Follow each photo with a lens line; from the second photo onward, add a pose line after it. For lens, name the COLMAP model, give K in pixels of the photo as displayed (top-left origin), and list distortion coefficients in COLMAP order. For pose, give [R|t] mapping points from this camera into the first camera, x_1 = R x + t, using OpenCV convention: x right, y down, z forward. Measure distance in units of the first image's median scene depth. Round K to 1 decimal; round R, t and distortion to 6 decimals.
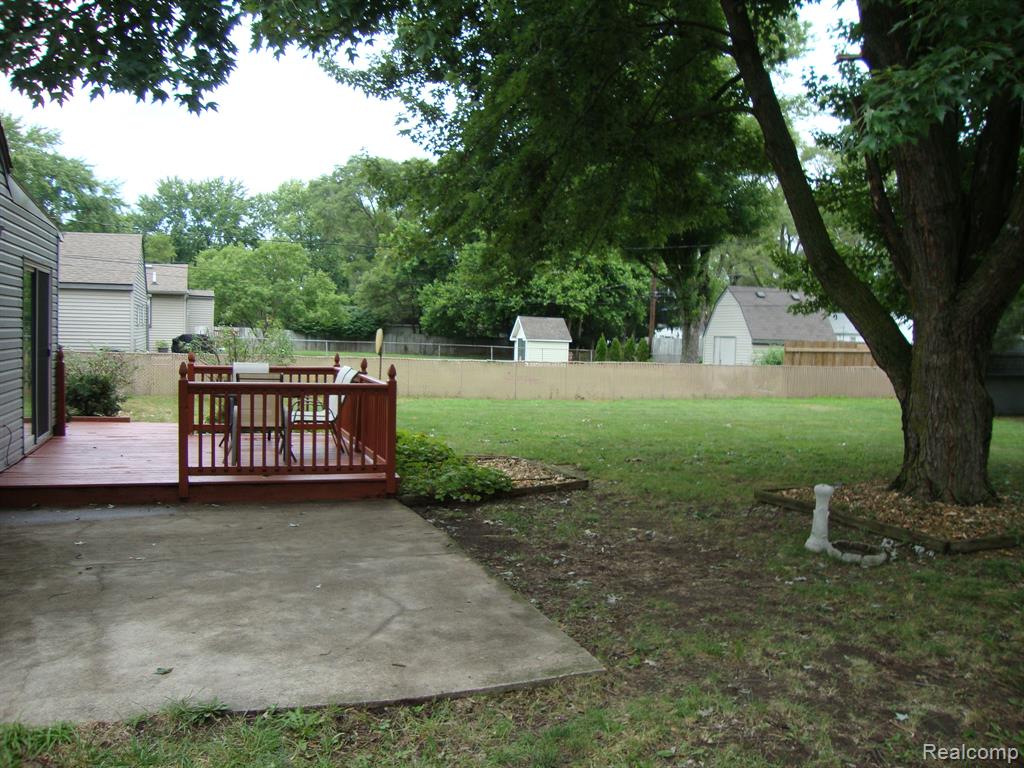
lens RADIAL K [[919.3, 0, 523.2], [0, 919.3, 384.9], [0, 0, 1]] dist [-0.200797, 0.205401]
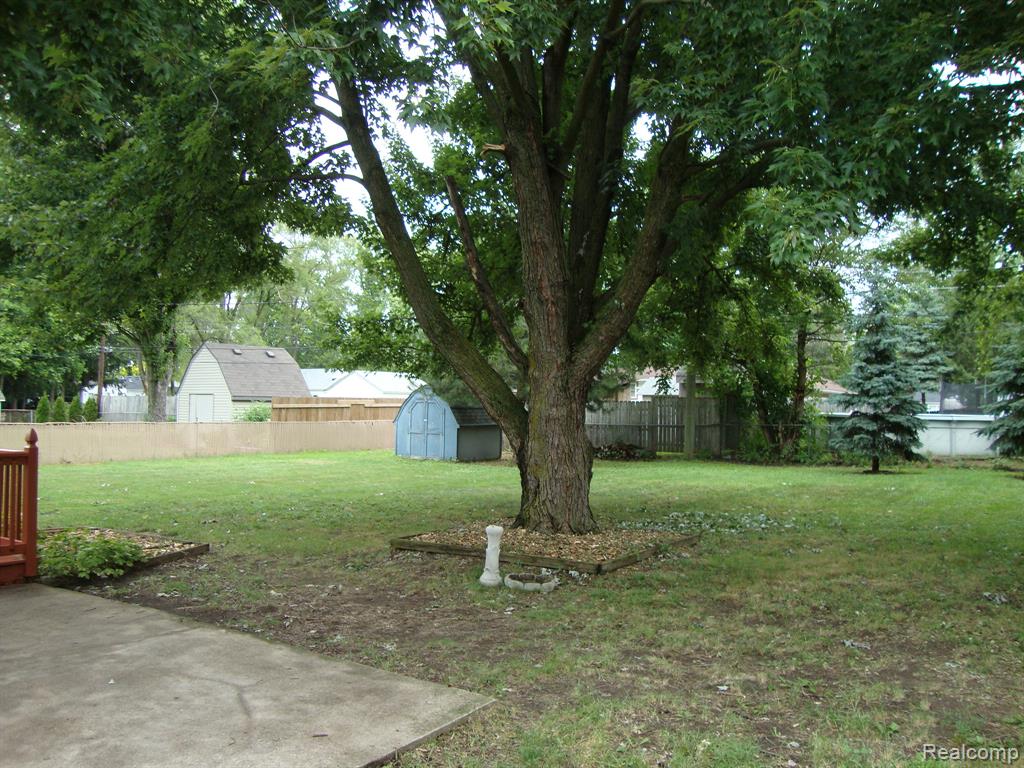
lens RADIAL K [[919.3, 0, 523.2], [0, 919.3, 384.9], [0, 0, 1]] dist [-0.200797, 0.205401]
pose [[0.815020, -0.001650, 0.579430, -0.248915], [0.037583, 0.998041, -0.050021, -0.004591], [-0.578213, 0.062544, 0.813485, 0.034407]]
